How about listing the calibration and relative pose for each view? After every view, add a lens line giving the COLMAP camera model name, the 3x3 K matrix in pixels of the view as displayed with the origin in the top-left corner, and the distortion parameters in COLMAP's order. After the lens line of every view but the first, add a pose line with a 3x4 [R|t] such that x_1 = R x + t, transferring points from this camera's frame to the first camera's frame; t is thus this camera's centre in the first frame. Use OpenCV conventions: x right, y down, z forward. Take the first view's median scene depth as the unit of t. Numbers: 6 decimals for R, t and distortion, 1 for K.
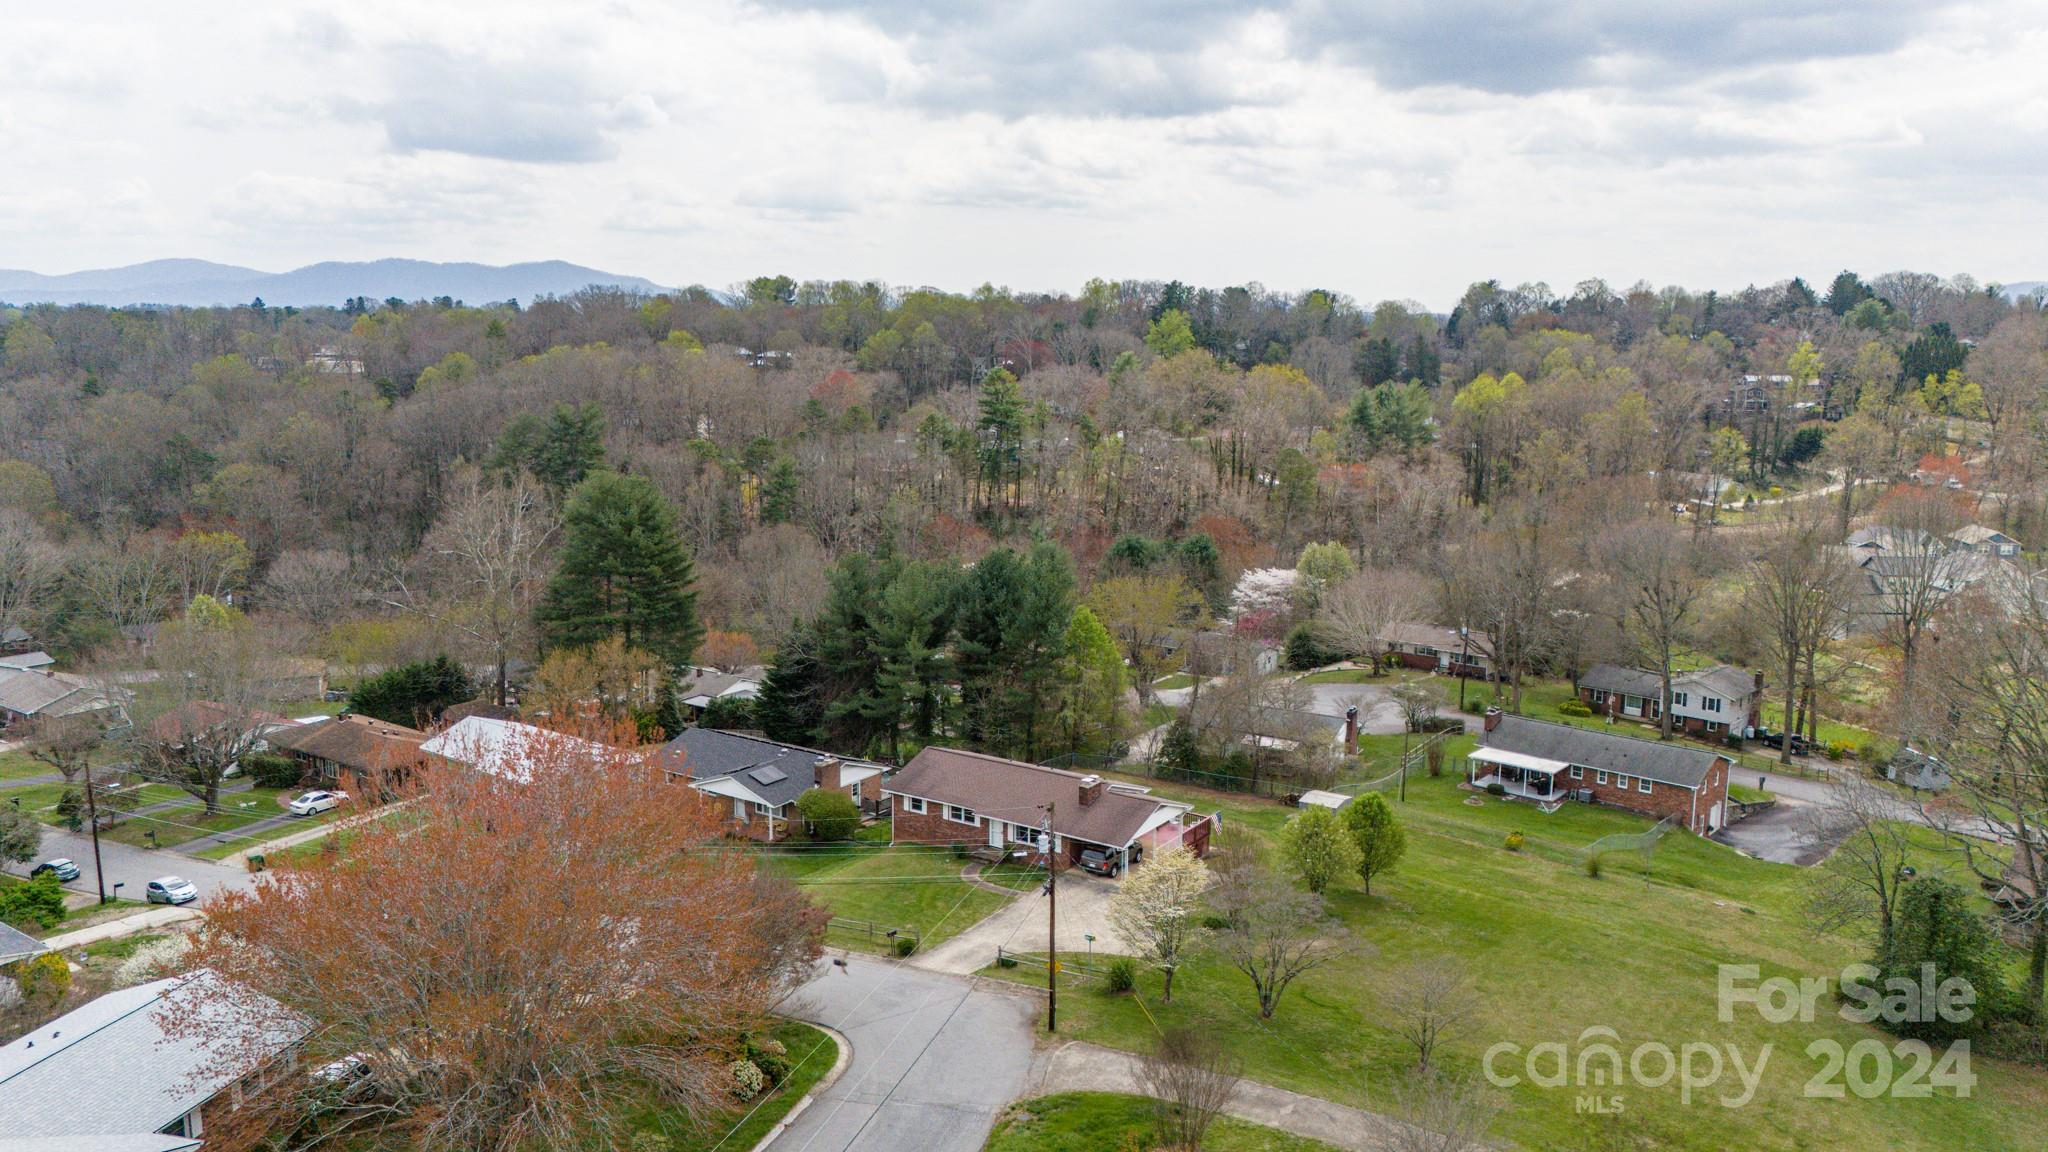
lens RADIAL K [[1498.5, 0, 1016.3], [0, 1498.5, 611.5], [0, 0, 1]] dist [0.068753, -0.056623]
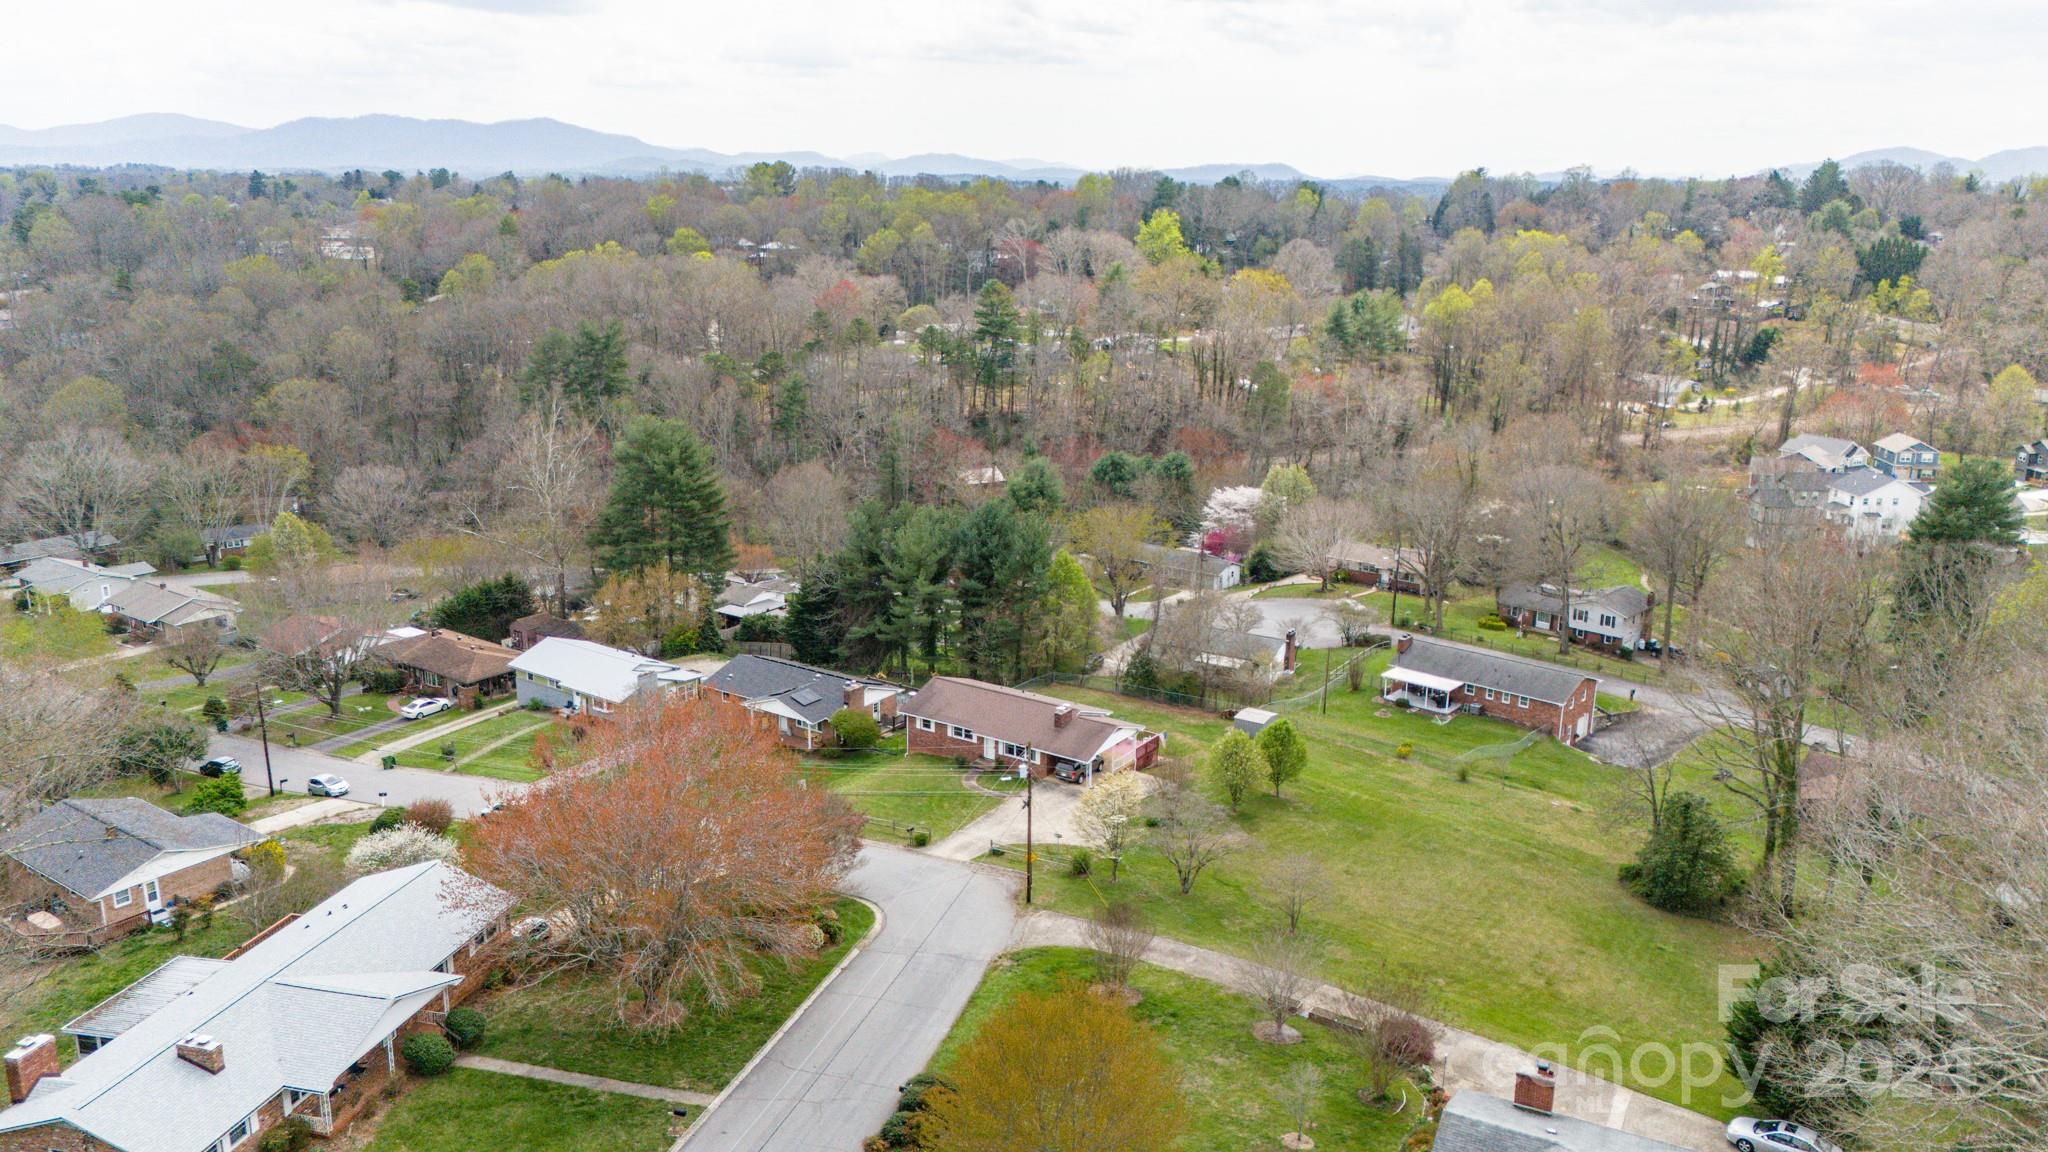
lens RADIAL K [[1475.3, 0, 1018.0], [0, 1475.3, 630.8], [0, 0, 1]] dist [0.091703, -0.100100]
pose [[0.999980, 0.004120, 0.004733, 0.002755], [-0.004574, 0.994937, 0.100392, -0.046836], [-0.004296, -0.100412, 0.994937, -0.143174]]
